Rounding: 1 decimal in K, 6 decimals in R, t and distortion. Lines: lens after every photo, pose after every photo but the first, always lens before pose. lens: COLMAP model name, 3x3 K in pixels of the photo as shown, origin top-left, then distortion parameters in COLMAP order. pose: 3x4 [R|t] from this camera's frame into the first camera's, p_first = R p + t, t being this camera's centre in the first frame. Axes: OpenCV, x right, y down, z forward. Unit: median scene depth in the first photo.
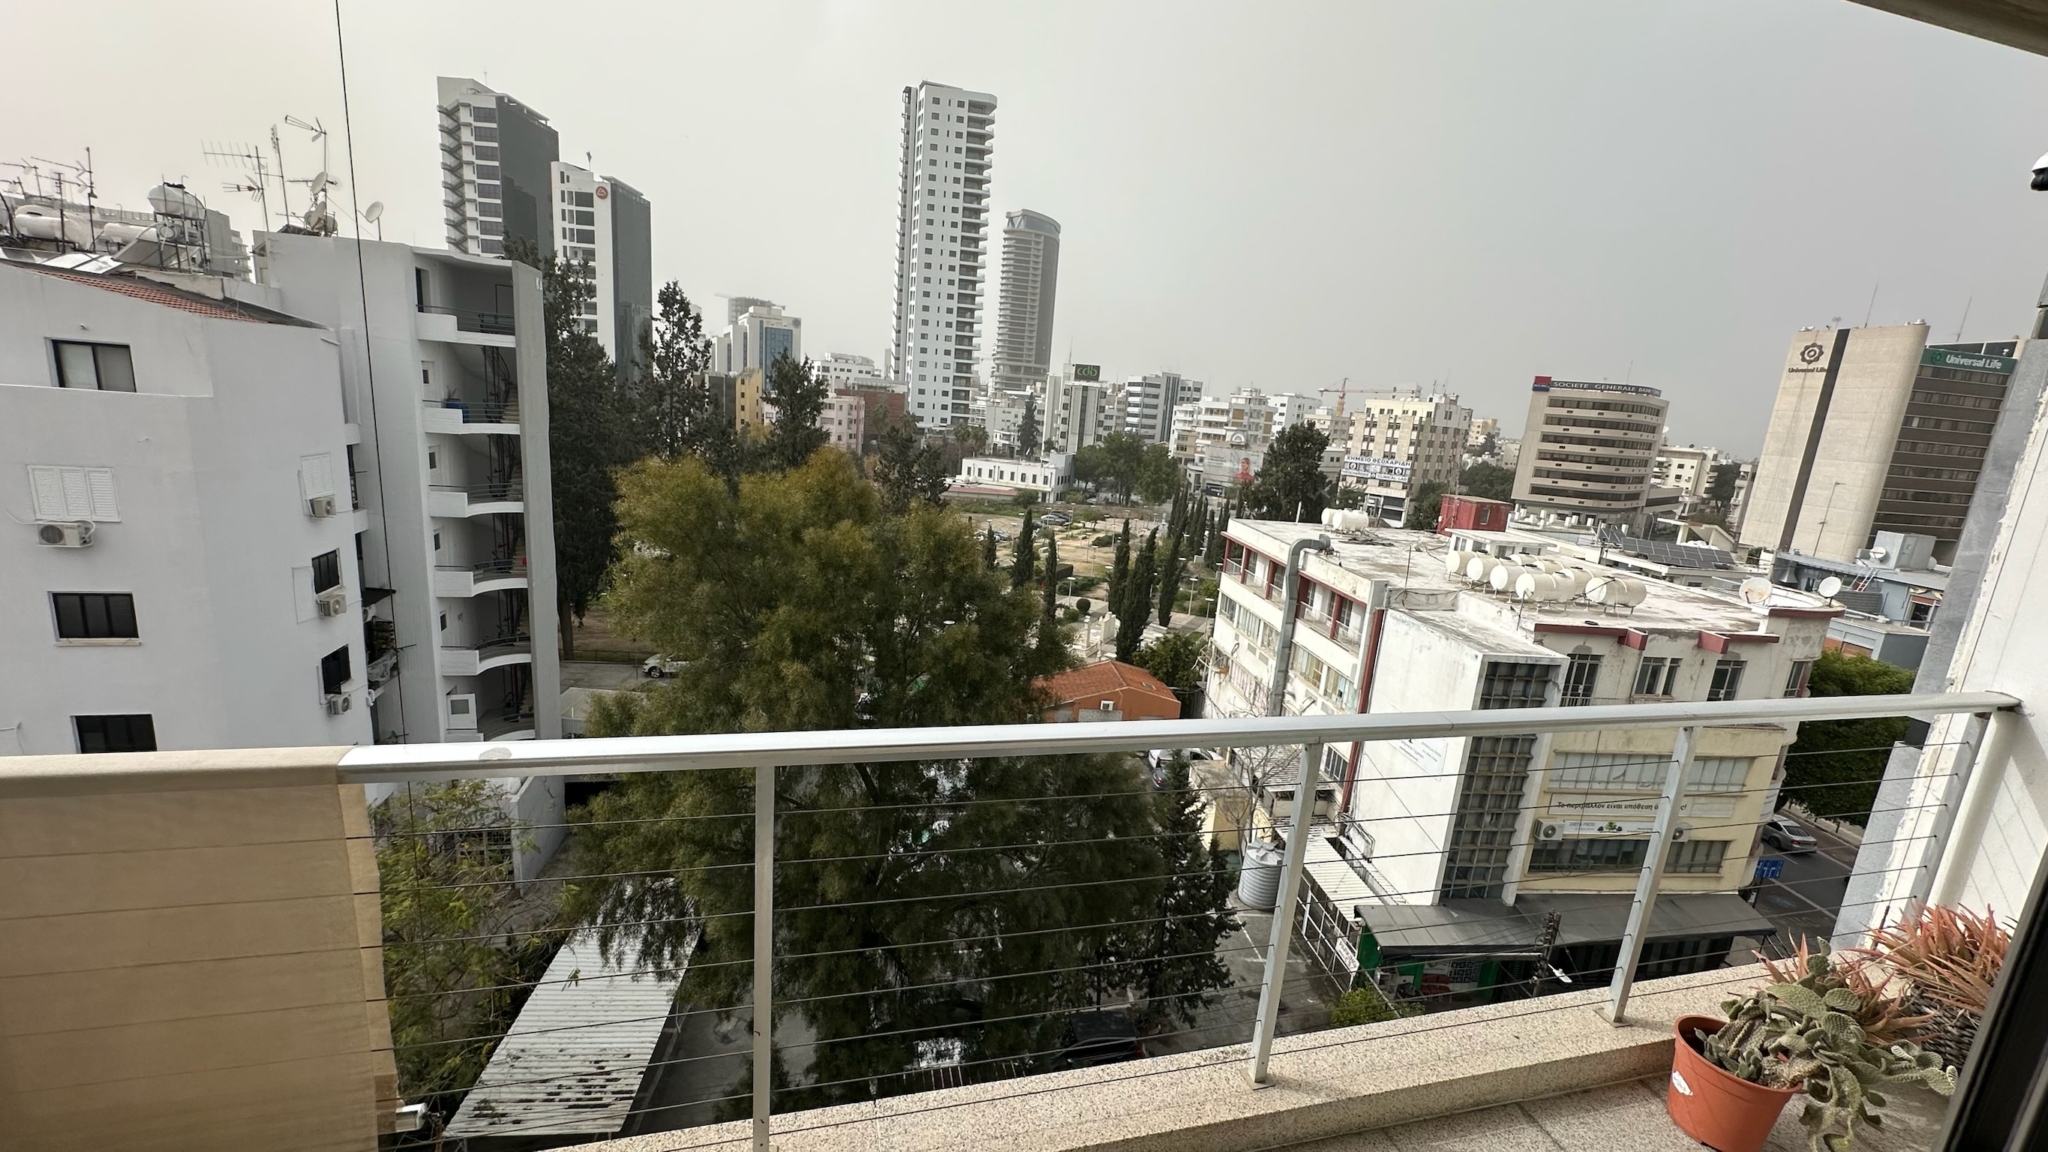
lens RADIAL K [[816.3, 0, 1024.0], [0, 816.3, 576.0], [0, 0, 1]] dist [-0.001580, 0.000361]
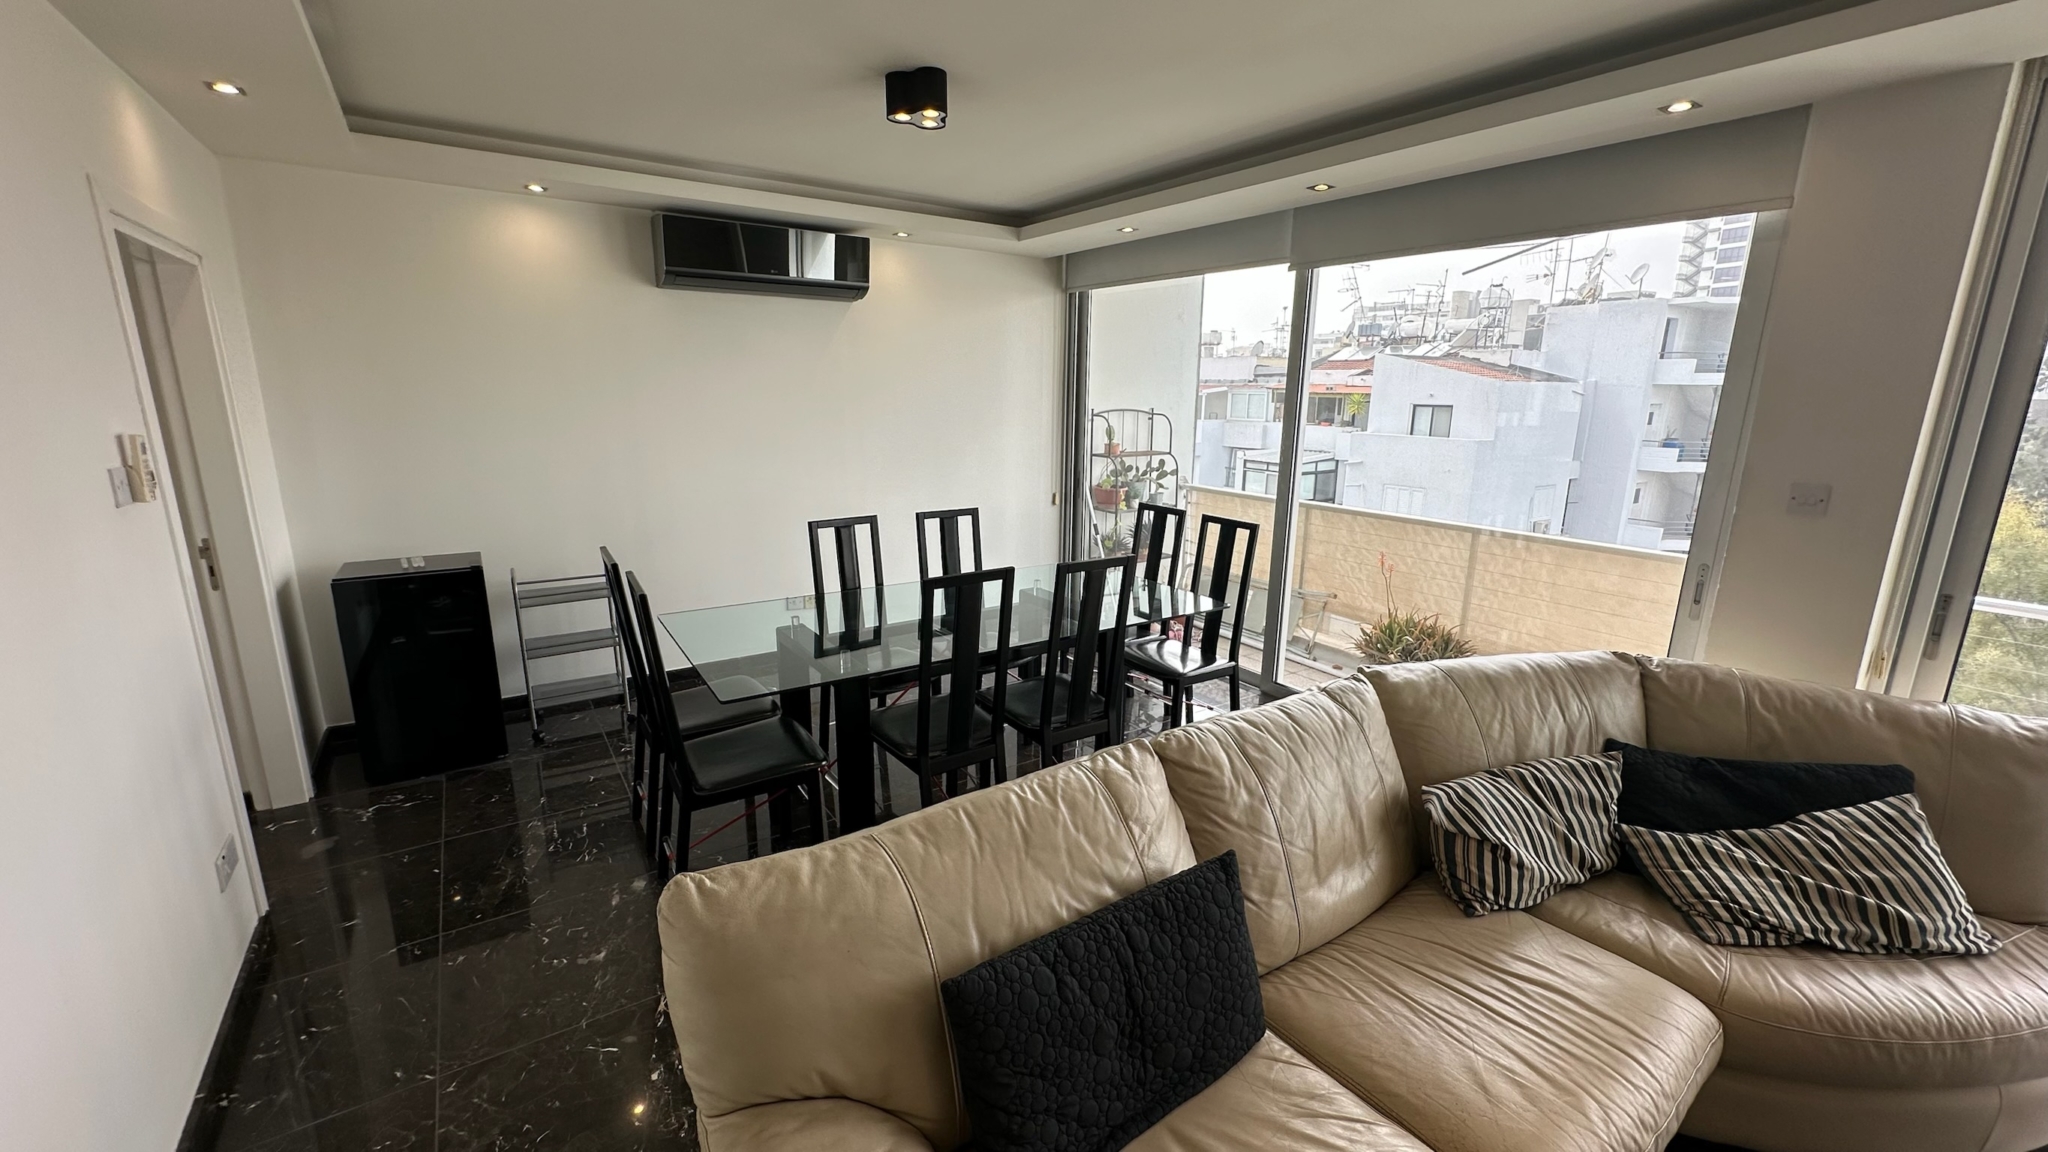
lens RADIAL K [[816.3, 0, 1024.0], [0, 816.3, 576.0], [0, 0, 1]] dist [-0.001580, 0.000361]
pose [[0.326601, 0.142101, -0.934419, 0.027742], [-0.185642, 0.979021, 0.083998, 0.020394], [0.926752, 0.146034, 0.346129, -0.101927]]
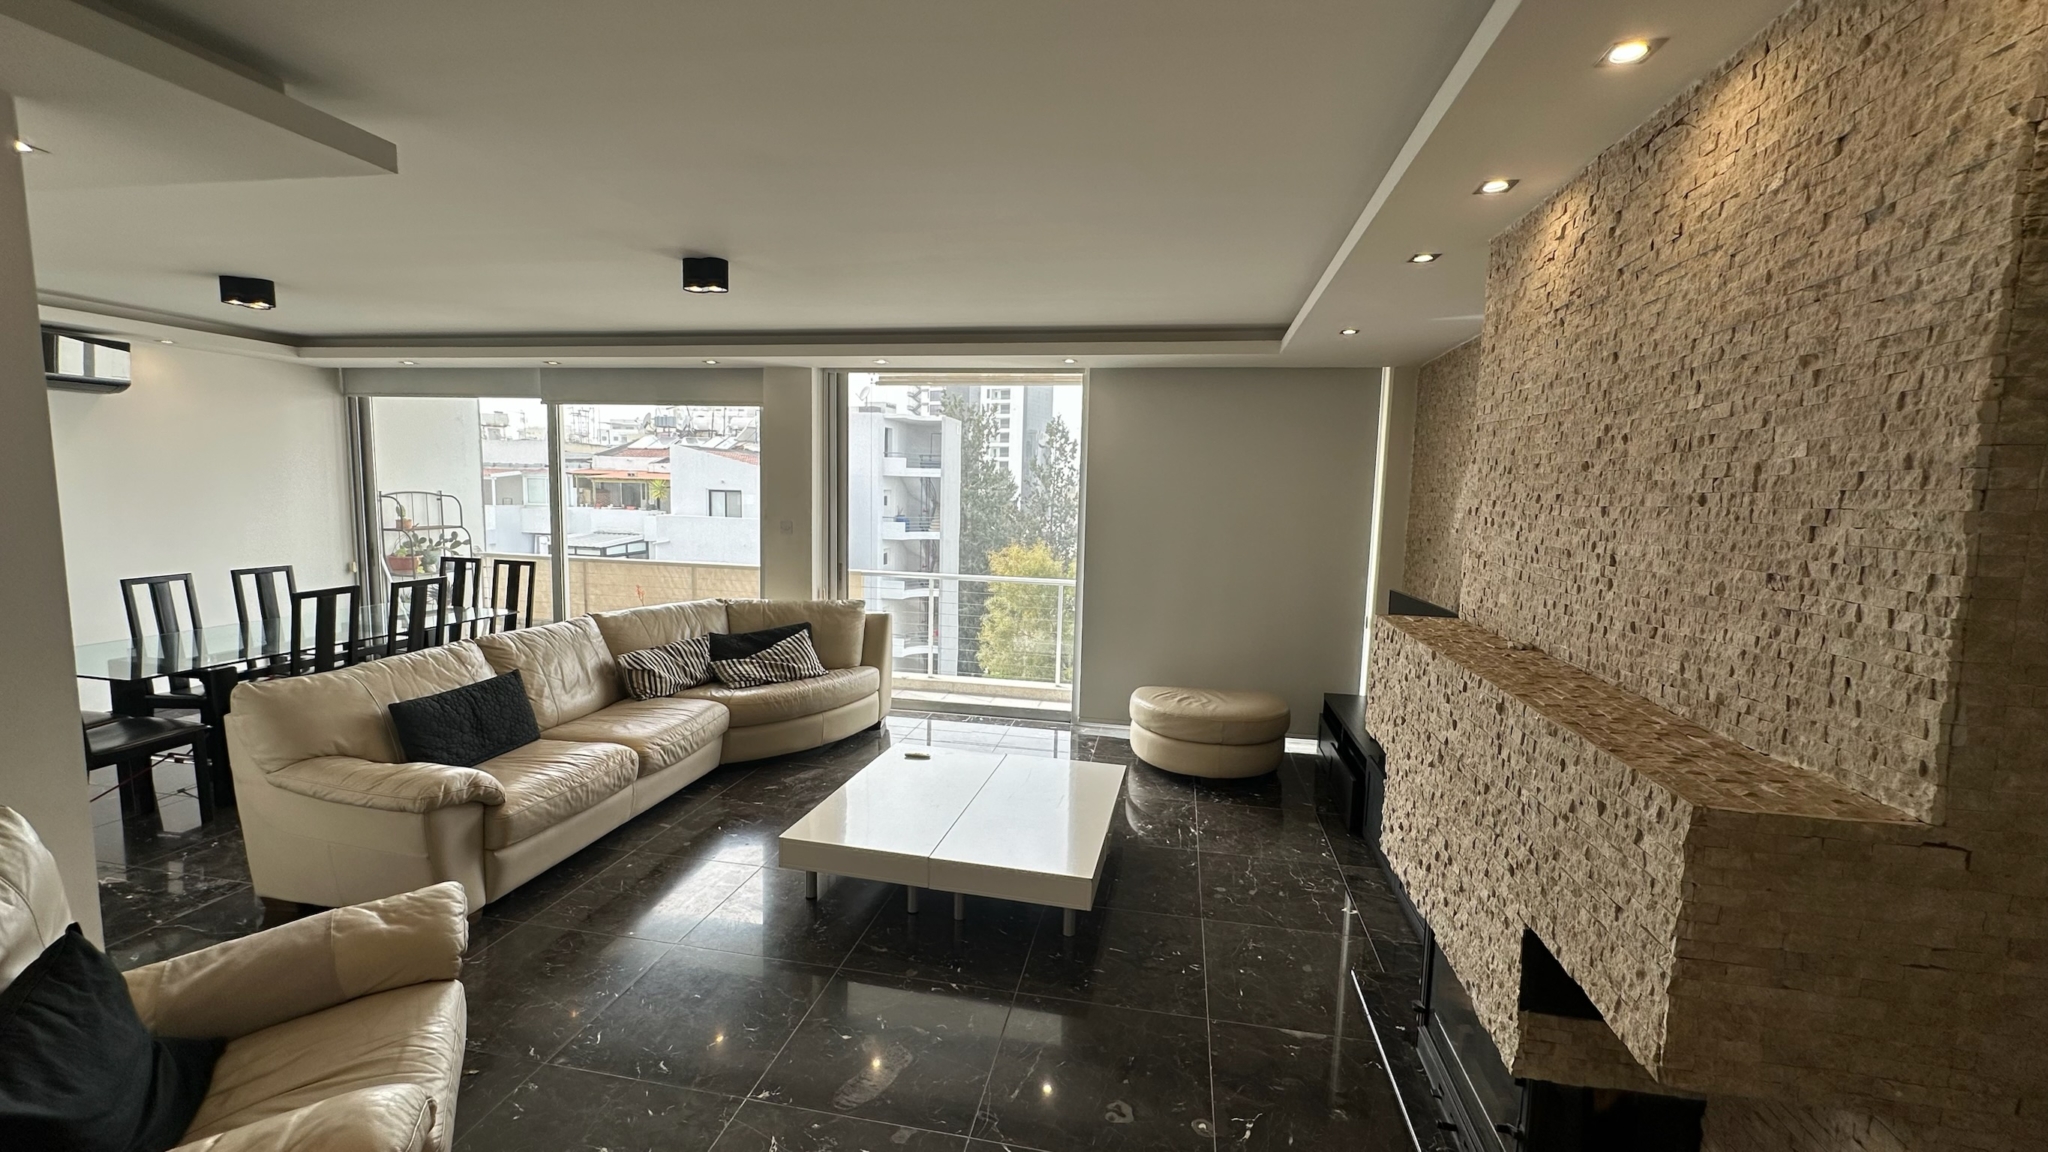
lens RADIAL K [[816.3, 0, 1024.0], [0, 816.3, 576.0], [0, 0, 1]] dist [-0.001580, 0.000361]
pose [[0.898145, -0.004659, -0.439674, 0.109565], [-0.050375, 0.992270, -0.113417, 0.035315], [0.436804, 0.124013, 0.890968, -0.147687]]
